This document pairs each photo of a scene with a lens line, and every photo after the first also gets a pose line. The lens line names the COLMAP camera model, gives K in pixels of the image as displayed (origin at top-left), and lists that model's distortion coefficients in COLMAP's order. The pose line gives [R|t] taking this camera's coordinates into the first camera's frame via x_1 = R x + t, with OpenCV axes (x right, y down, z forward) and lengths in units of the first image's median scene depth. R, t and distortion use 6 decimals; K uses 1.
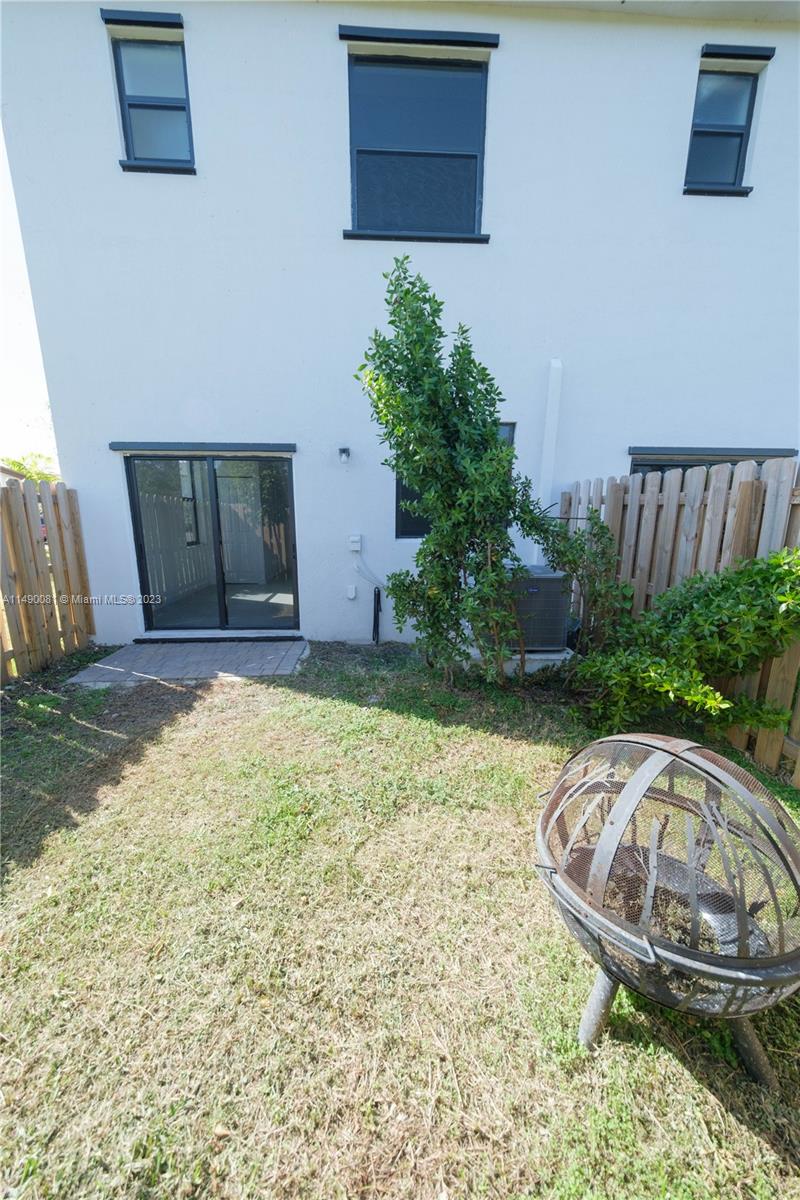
lens RADIAL K [[419.1, 0, 387.3], [0, 419.1, 584.3], [0, 0, 1]] dist [0.004461, -0.000067]
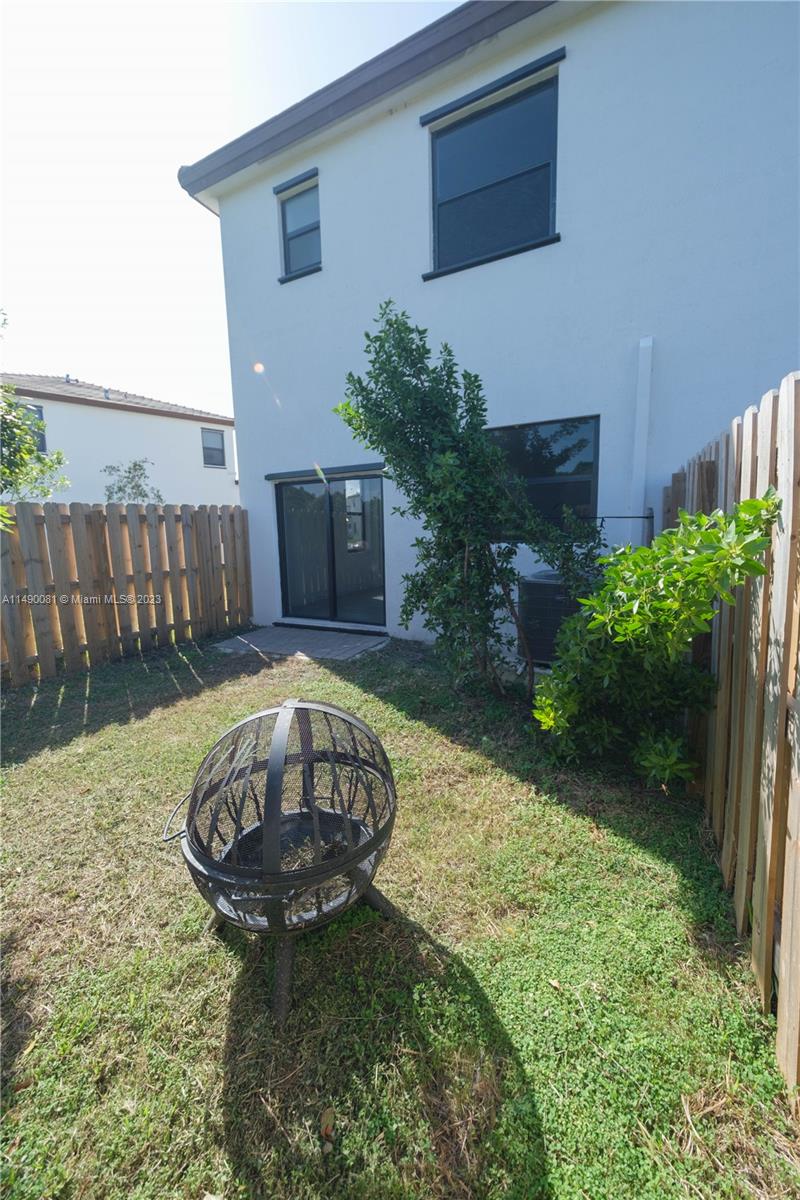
lens RADIAL K [[419.1, 0, 384.0], [0, 419.1, 558.7], [0, 0, 1]] dist [0.004461, -0.000067]
pose [[0.880031, 0.012347, -0.474755, 0.624208], [-0.052726, 0.996022, -0.071833, 0.020729], [0.471979, 0.088247, 0.877182, 0.026067]]
